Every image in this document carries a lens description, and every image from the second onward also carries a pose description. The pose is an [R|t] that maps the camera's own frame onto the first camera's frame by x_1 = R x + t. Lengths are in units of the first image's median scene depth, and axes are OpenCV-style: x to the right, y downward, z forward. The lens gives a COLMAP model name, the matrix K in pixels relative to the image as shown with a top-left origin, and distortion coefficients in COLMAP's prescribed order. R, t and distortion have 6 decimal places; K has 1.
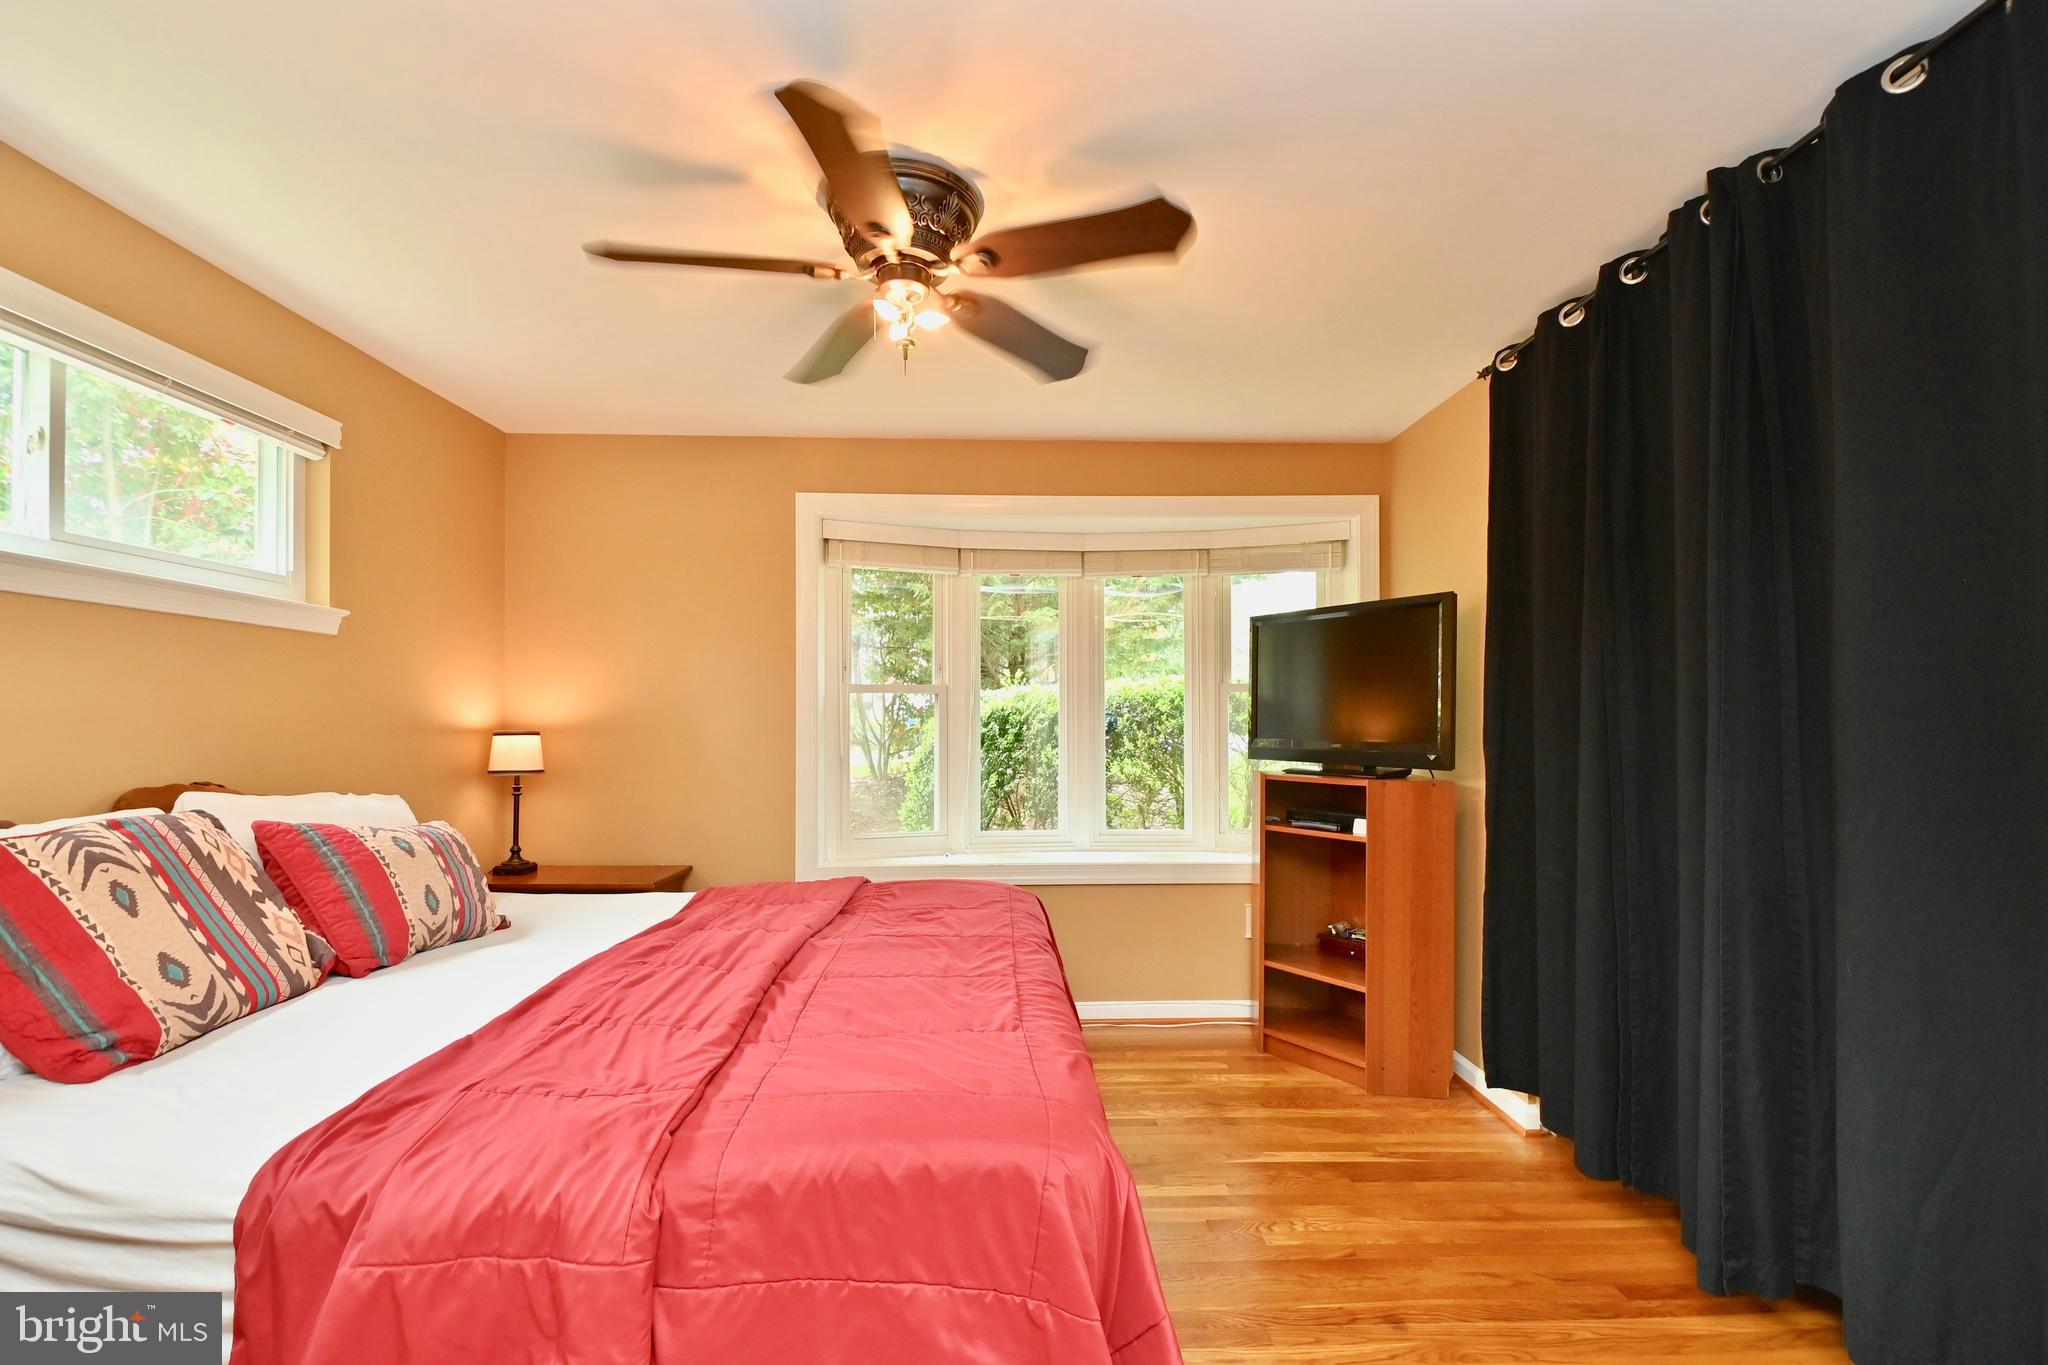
lens RADIAL K [[919.7, 0, 1022.2], [0, 919.7, 691.3], [0, 0, 1]] dist [0.001893, 0.000190]
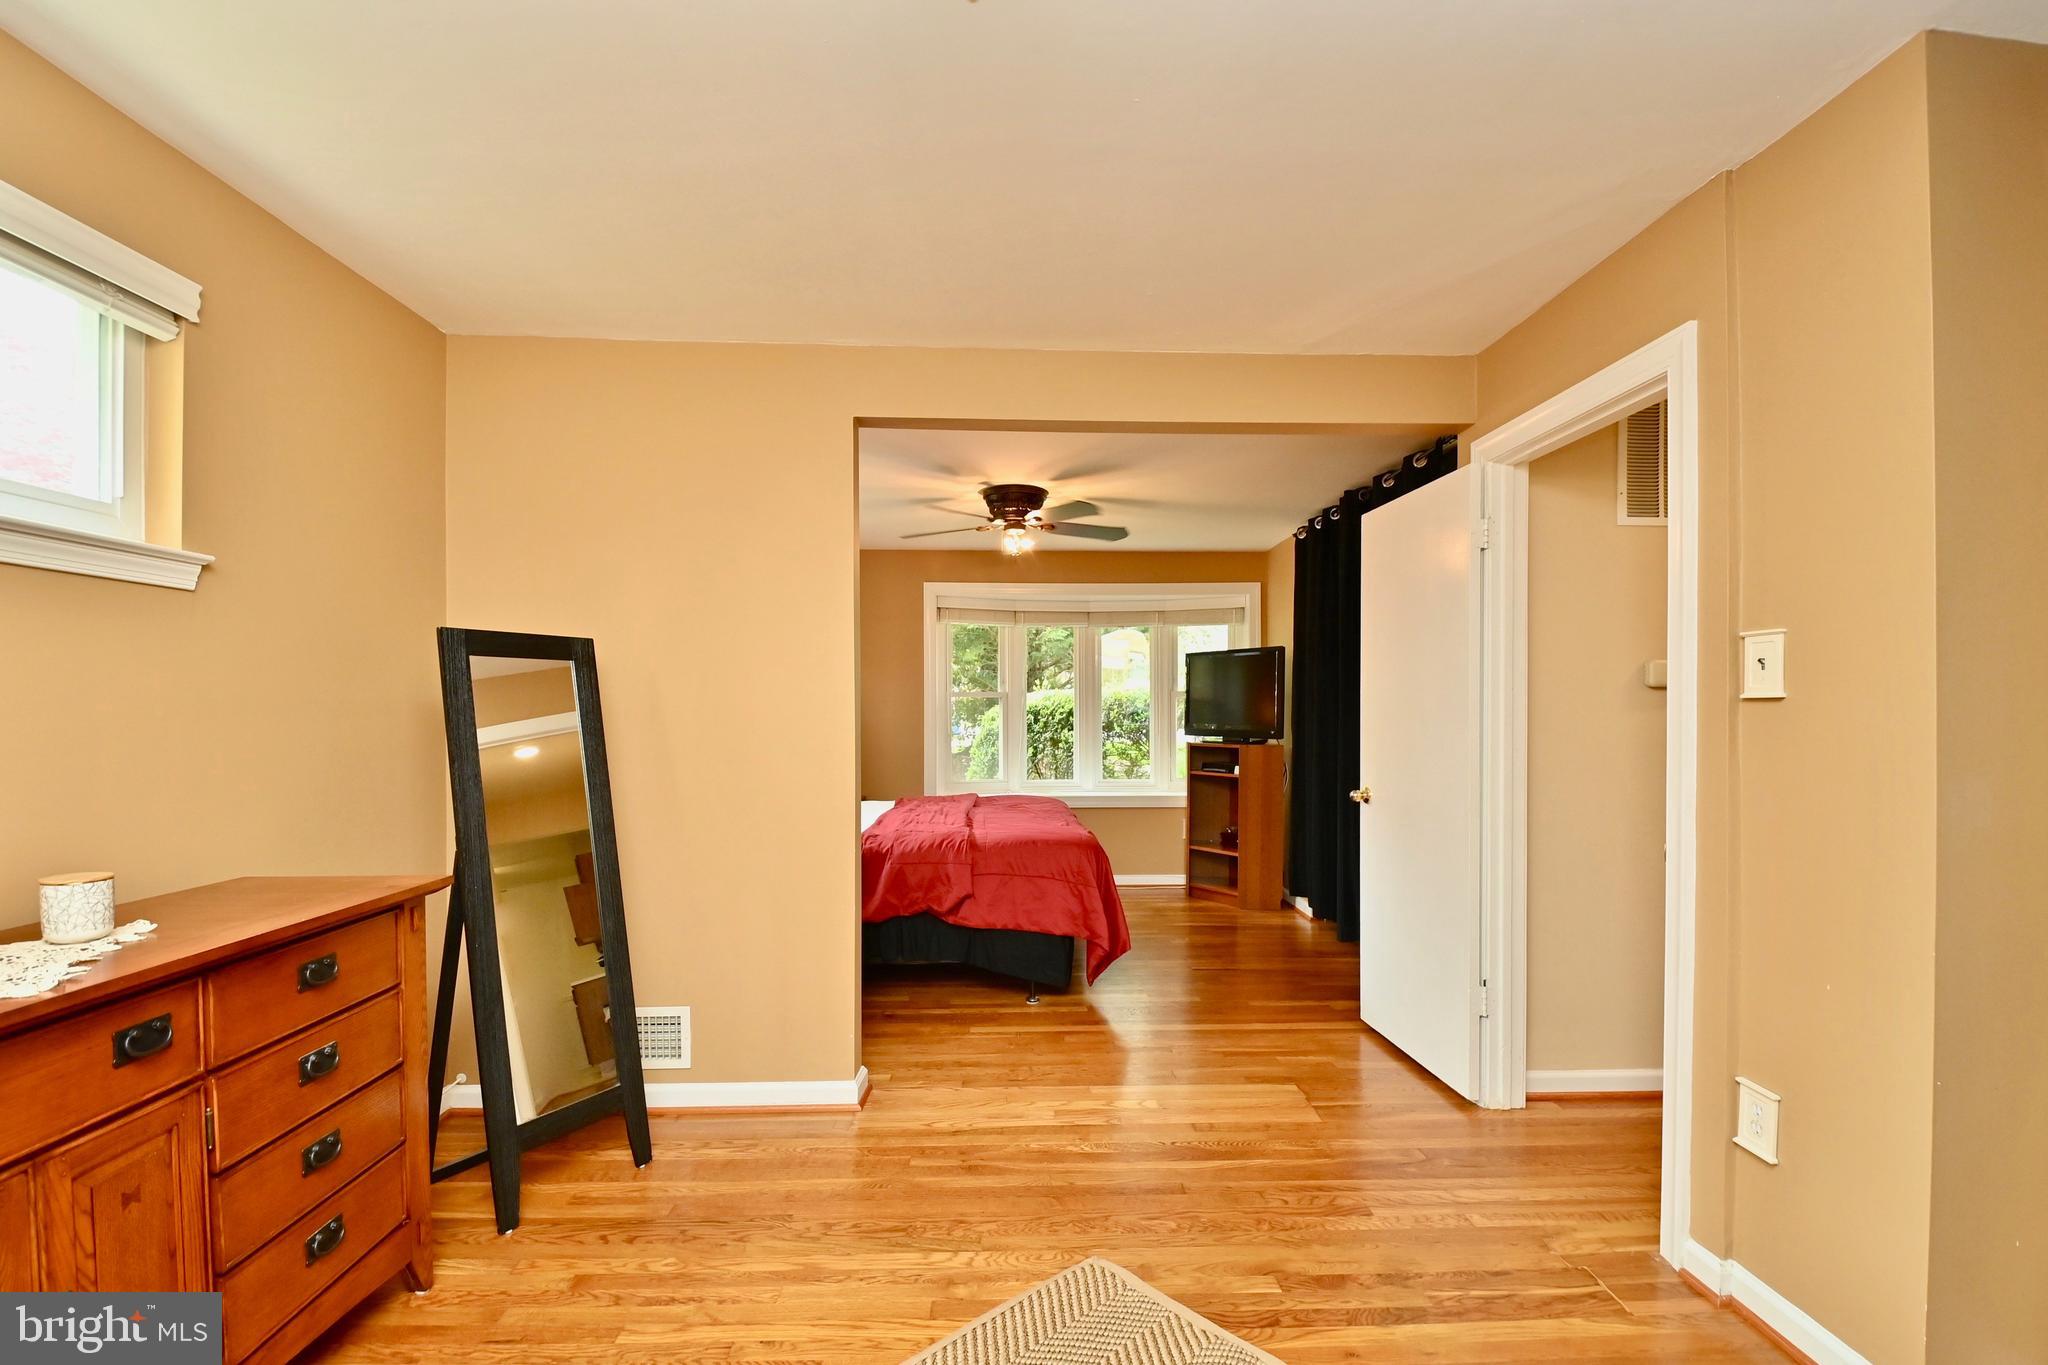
lens RADIAL K [[919.7, 0, 1024.0], [0, 919.7, 698.9], [0, 0, 1]] dist [0.001893, 0.000190]
pose [[0.999999, 0.000189, 0.001367, -0.058412], [-0.000210, 0.999883, 0.015283, -0.021511], [-0.001364, -0.015283, 0.999882, -0.725969]]
